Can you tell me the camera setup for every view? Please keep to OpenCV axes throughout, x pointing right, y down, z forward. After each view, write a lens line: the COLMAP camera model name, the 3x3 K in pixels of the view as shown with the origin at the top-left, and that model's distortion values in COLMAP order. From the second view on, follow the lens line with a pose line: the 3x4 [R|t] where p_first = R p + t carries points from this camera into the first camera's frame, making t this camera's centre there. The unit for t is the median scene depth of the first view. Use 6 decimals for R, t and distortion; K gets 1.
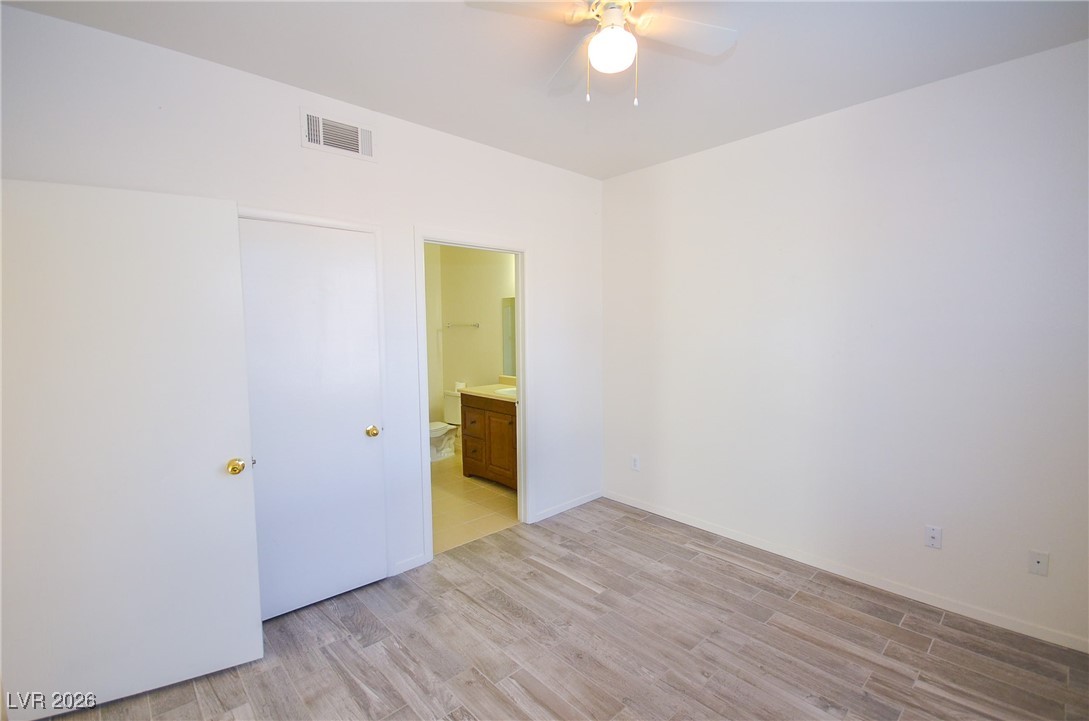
lens RADIAL K [[481.7, 0, 546.9], [0, 481.7, 362.7], [0, 0, 1]] dist [-0.005729, -0.005283]
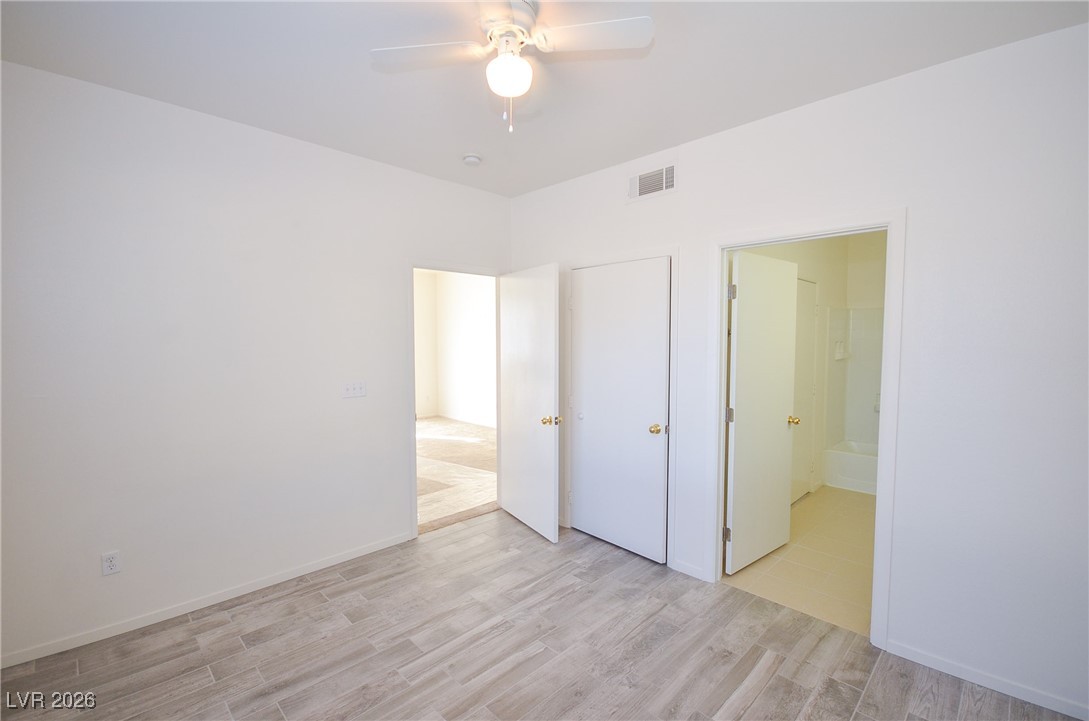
lens RADIAL K [[481.7, 0, 550.6], [0, 481.7, 364.0], [0, 0, 1]] dist [-0.005729, -0.005283]
pose [[0.031884, 0.065932, -0.997315, 0.756539], [-0.082679, 0.994576, 0.063108, -0.063317], [0.996066, 0.080445, 0.037162, 0.683082]]
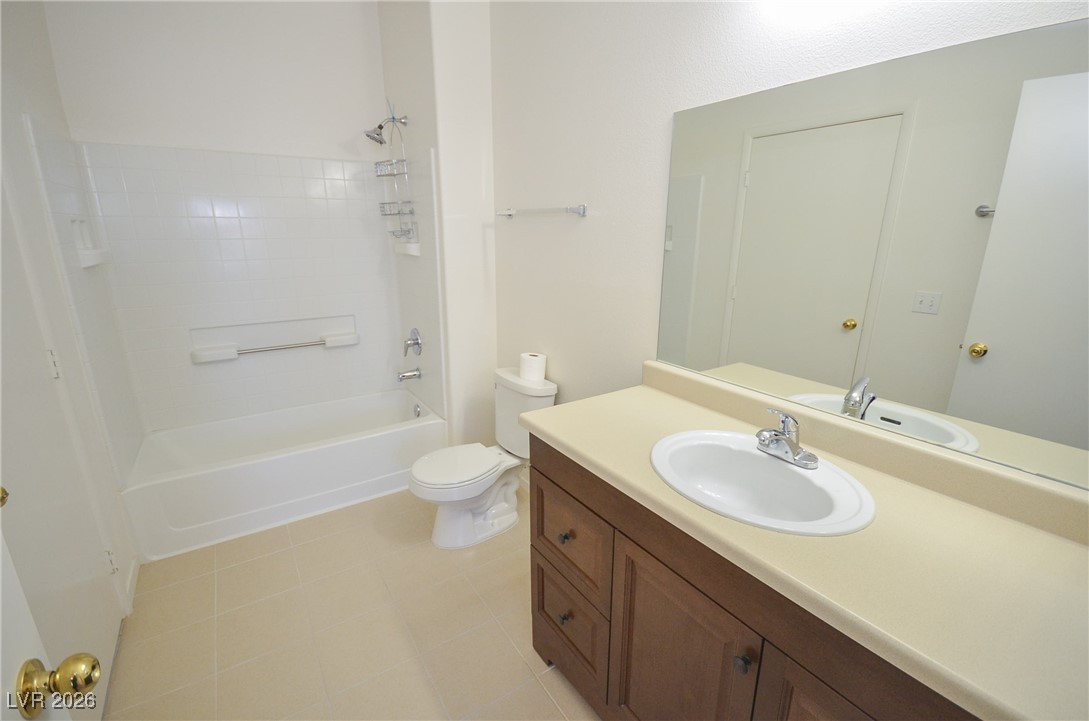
lens RADIAL K [[481.7, 0, 547.4], [0, 481.7, 361.2], [0, 0, 1]] dist [-0.005729, -0.005283]
pose [[0.986642, 0.054447, -0.153533, -0.209829], [-0.022683, 0.979227, 0.201494, -0.077630], [0.161314, -0.195319, 0.967382, 1.217795]]
